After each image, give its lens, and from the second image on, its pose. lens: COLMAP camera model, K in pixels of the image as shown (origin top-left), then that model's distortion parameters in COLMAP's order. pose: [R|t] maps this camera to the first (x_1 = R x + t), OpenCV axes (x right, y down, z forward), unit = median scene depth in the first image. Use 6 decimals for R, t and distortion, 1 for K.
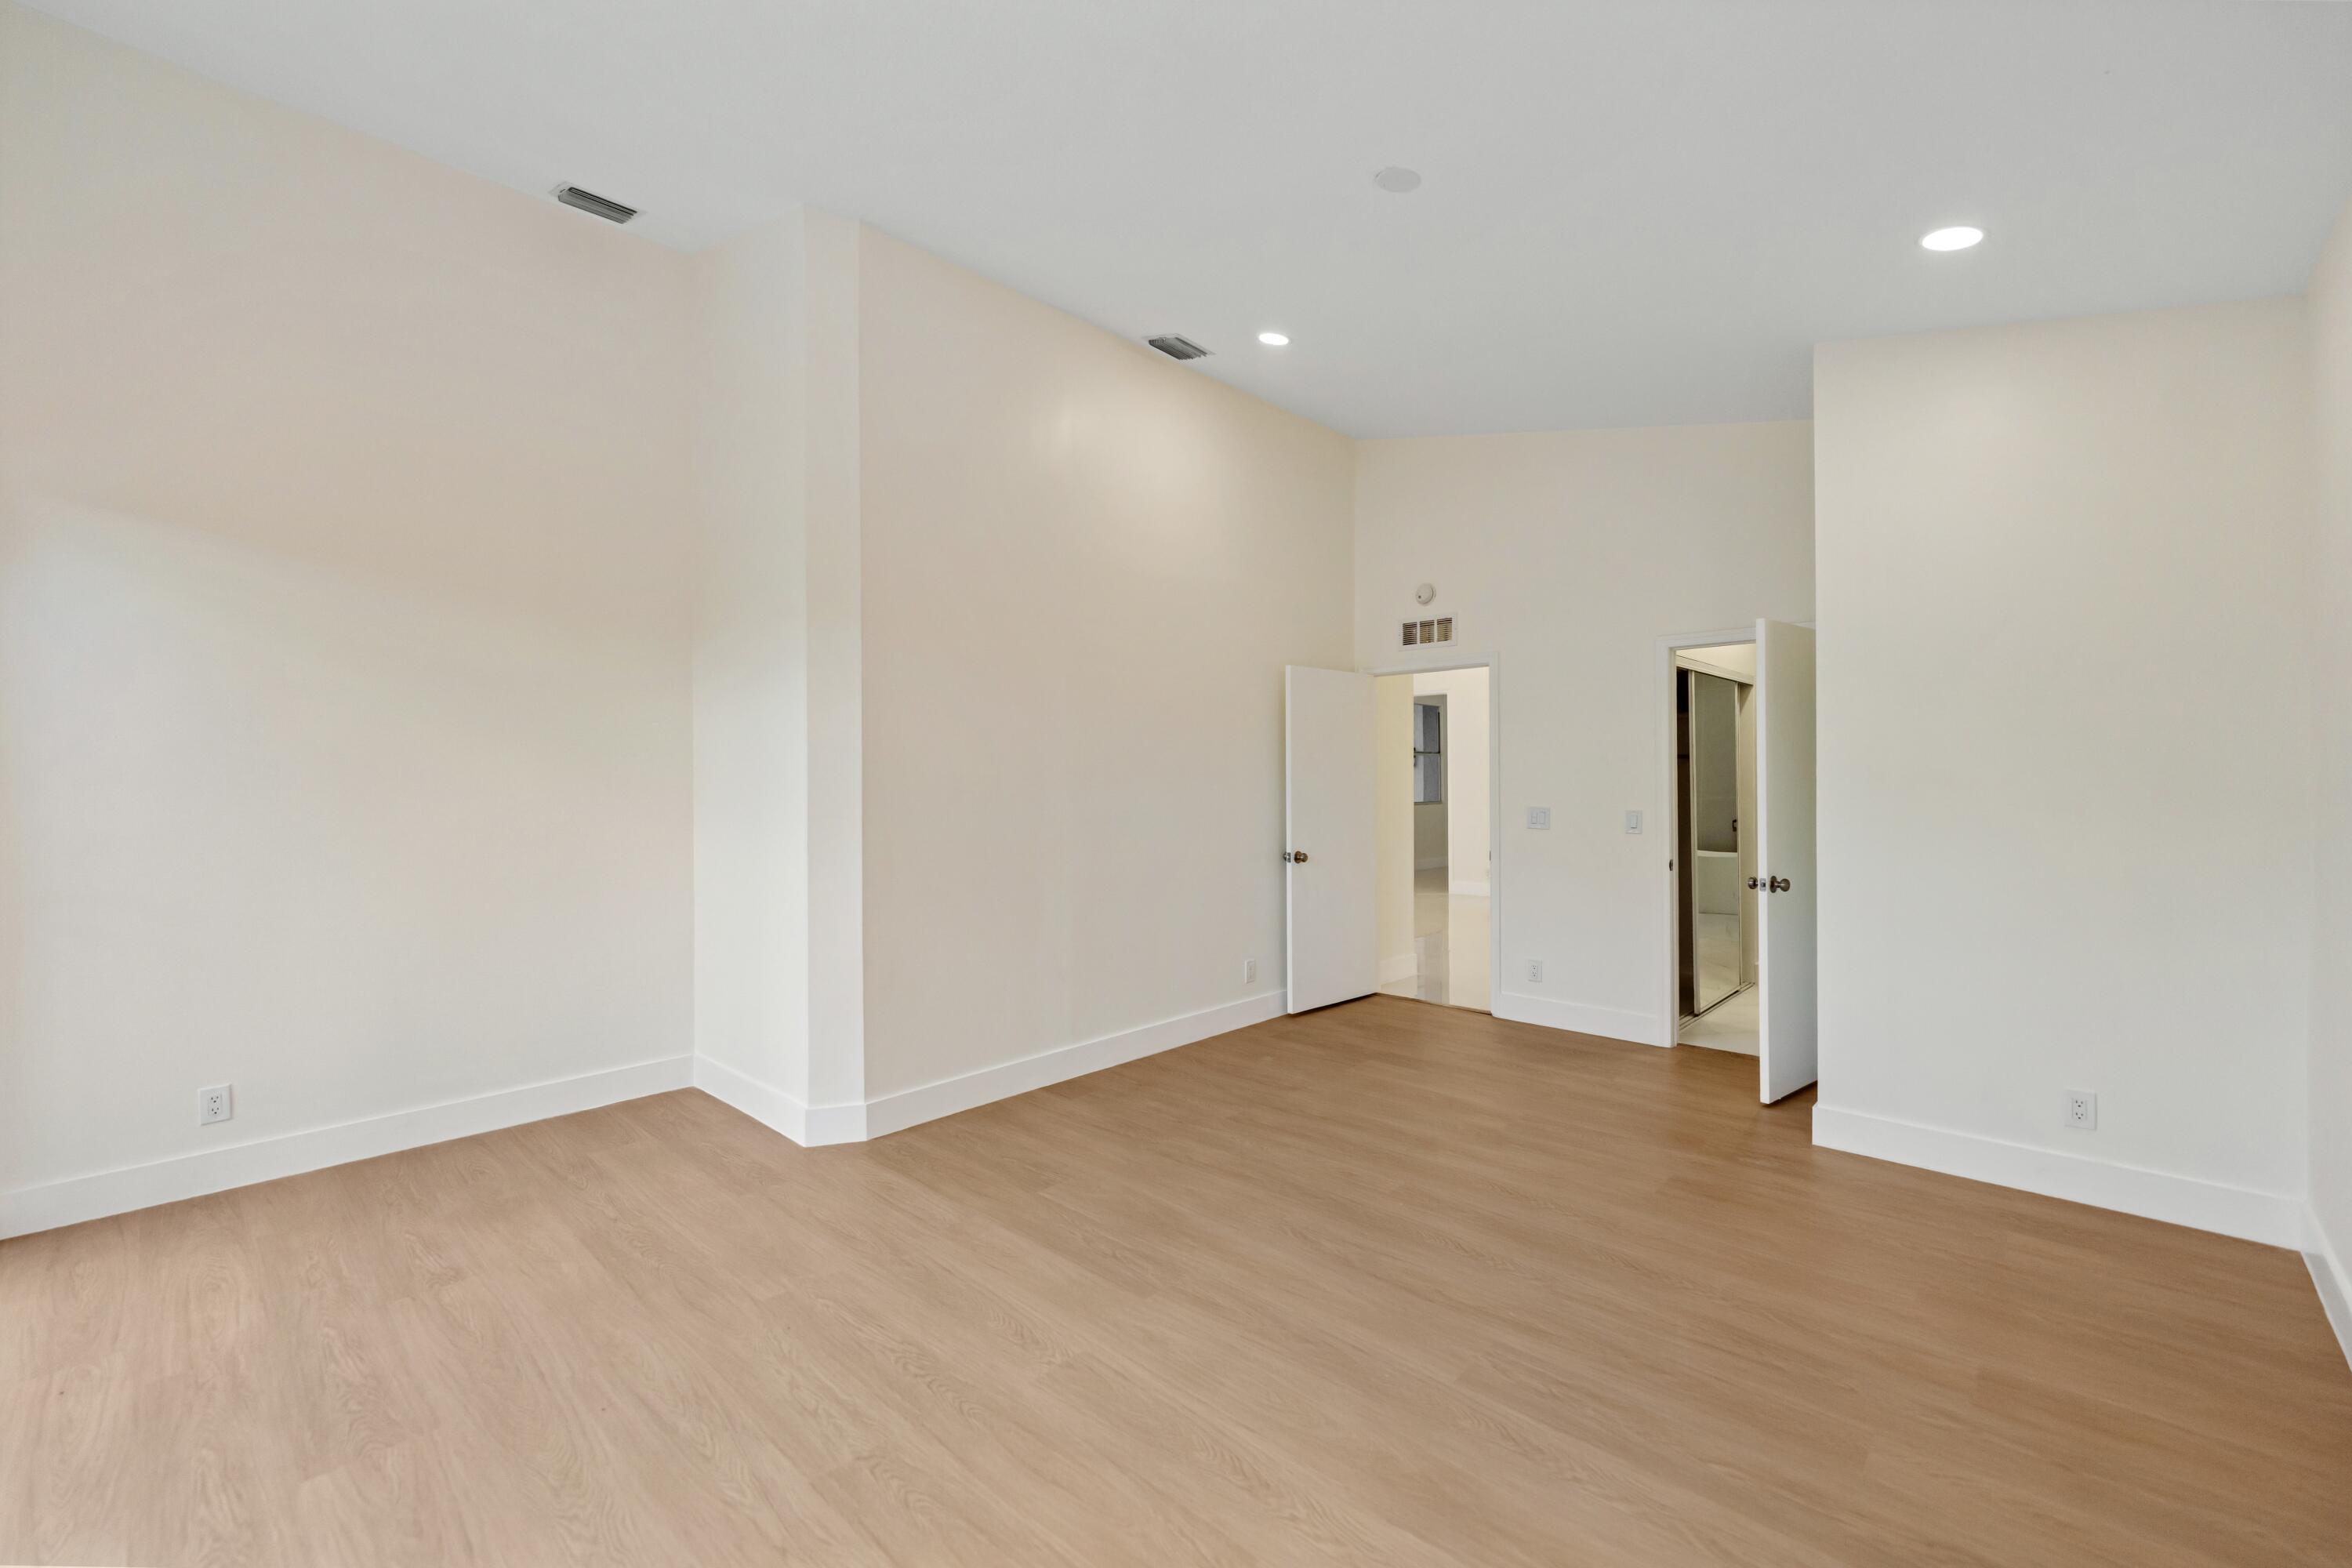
lens RADIAL K [[959.5, 0, 1173.2], [0, 959.5, 782.5], [0, 0, 1]] dist [0.002994, -0.001876]
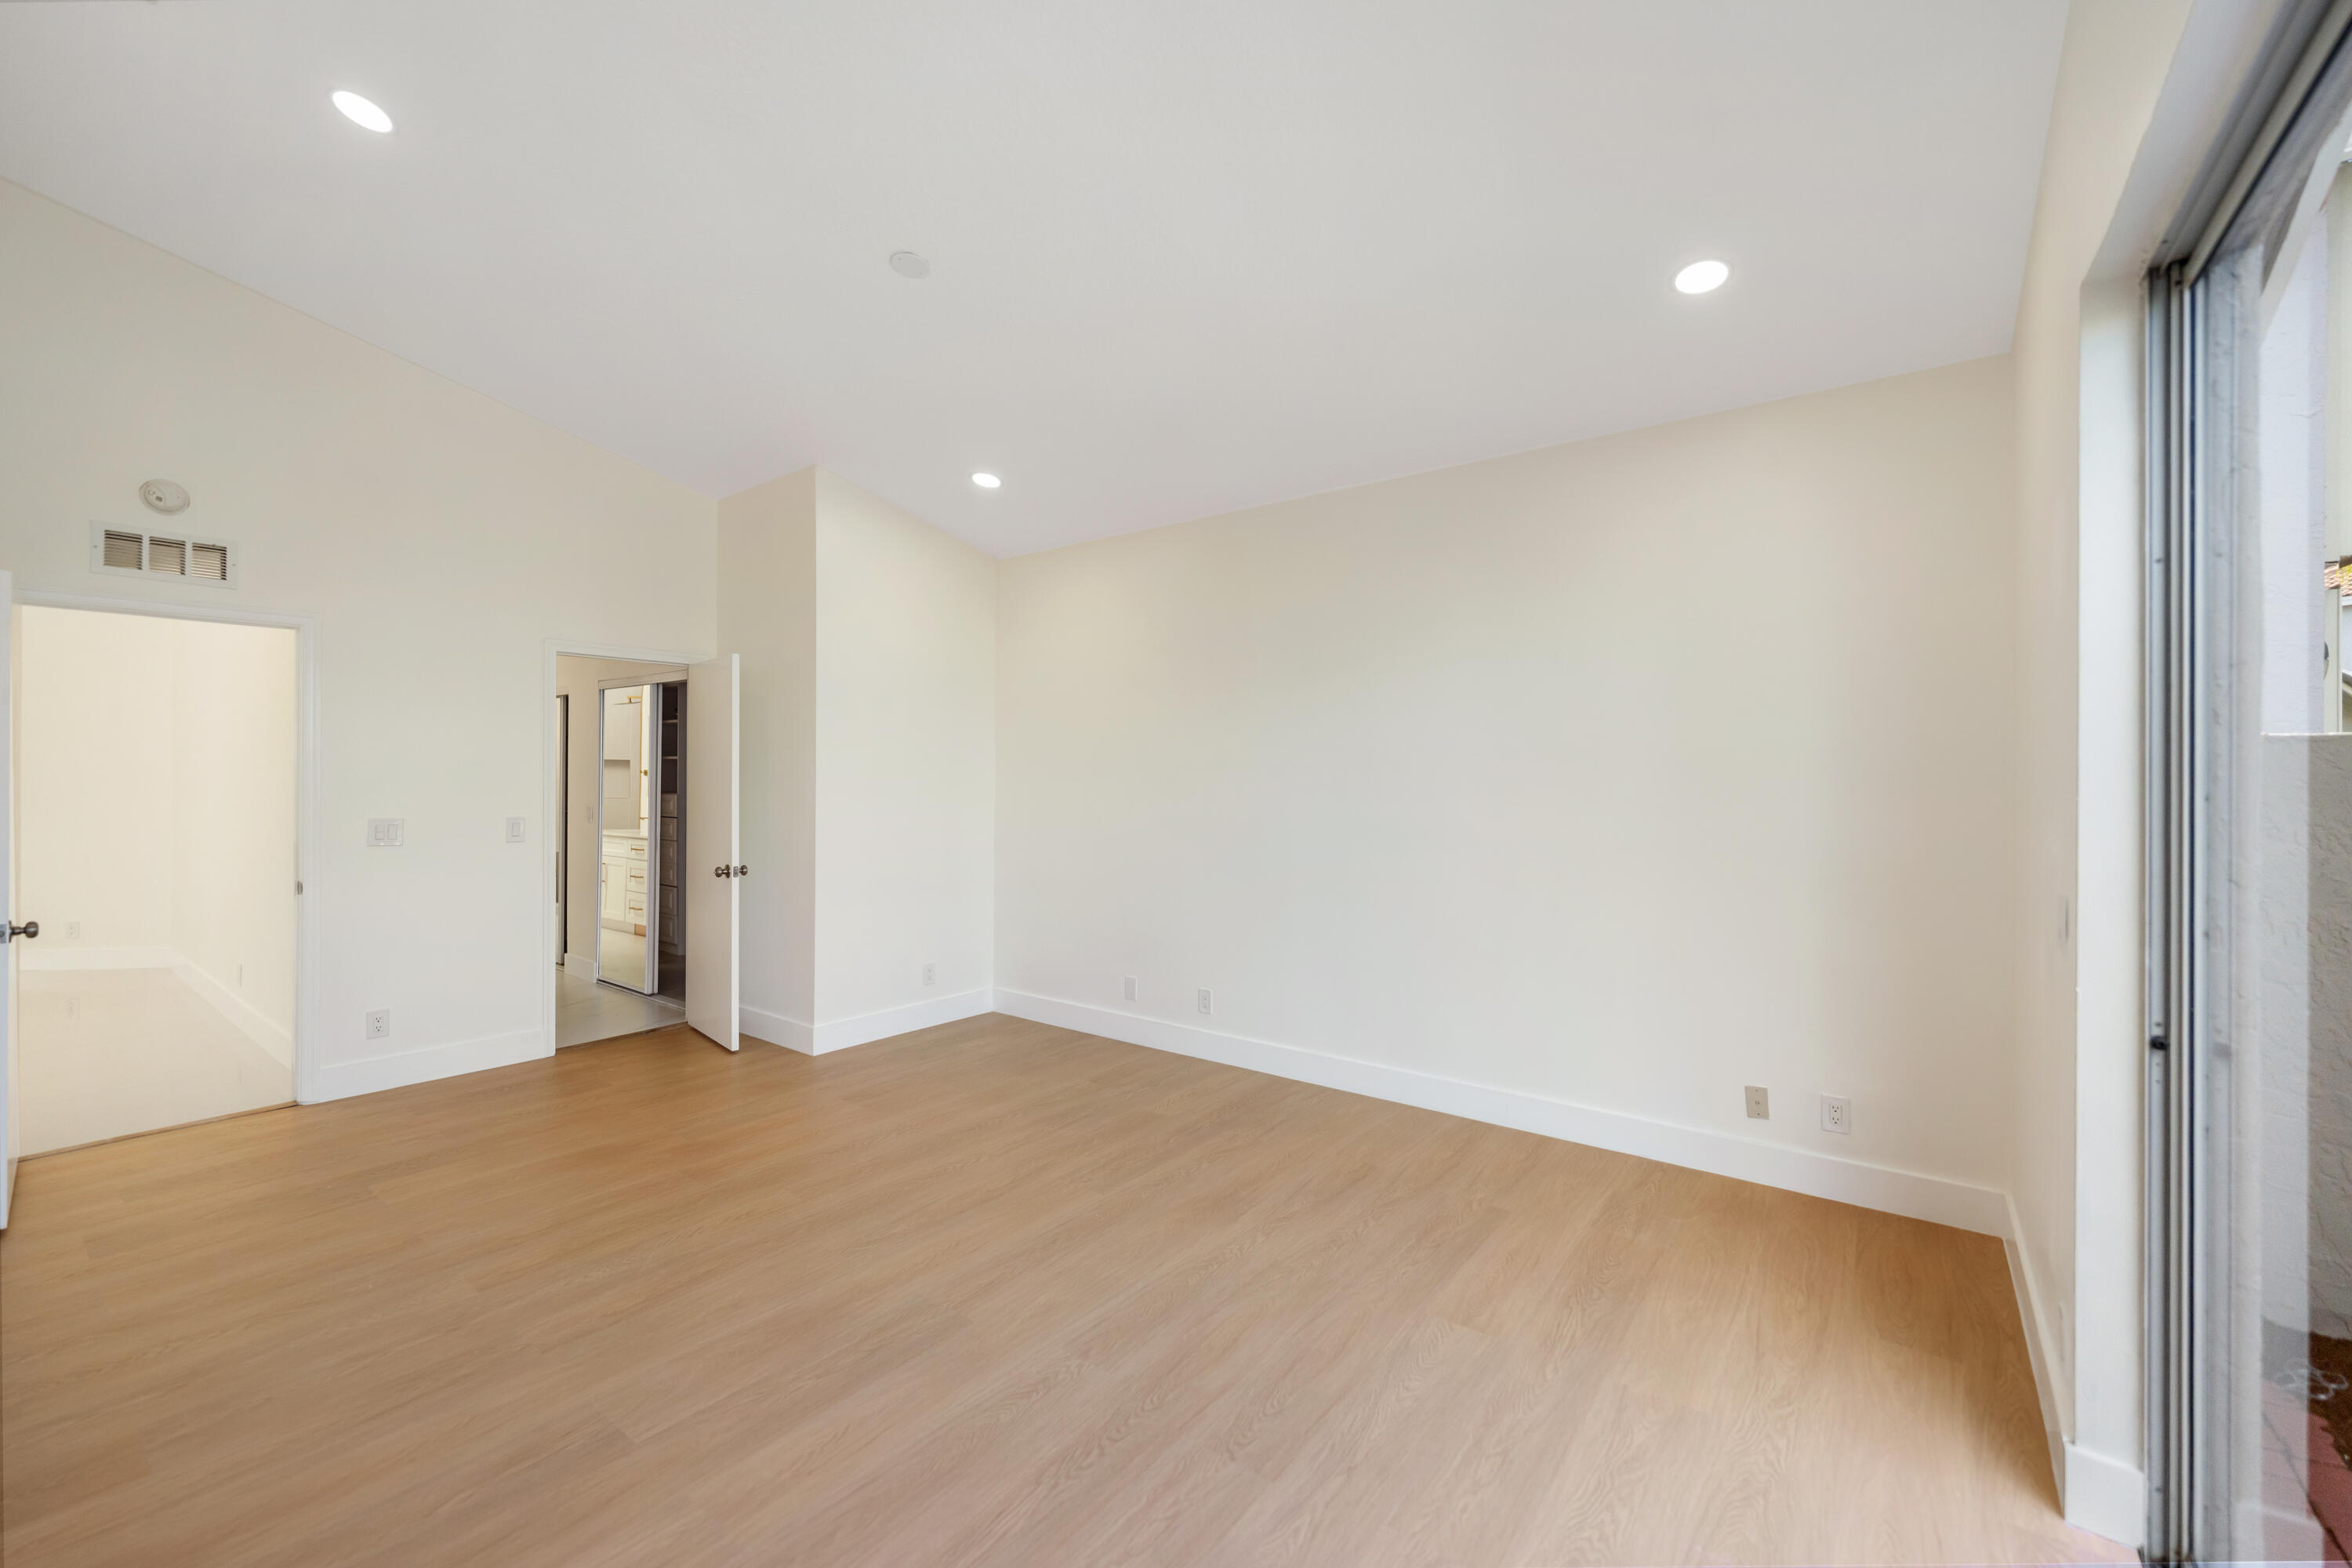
lens RADIAL K [[959.5, 0, 1175.7], [0, 959.5, 773.5], [0, 0, 1]] dist [0.002994, -0.001876]
pose [[-0.110671, 0.005317, 0.993843, -0.938673], [-0.003492, 0.999977, -0.005739, -0.018870], [-0.993851, -0.004105, -0.110650, 0.818904]]
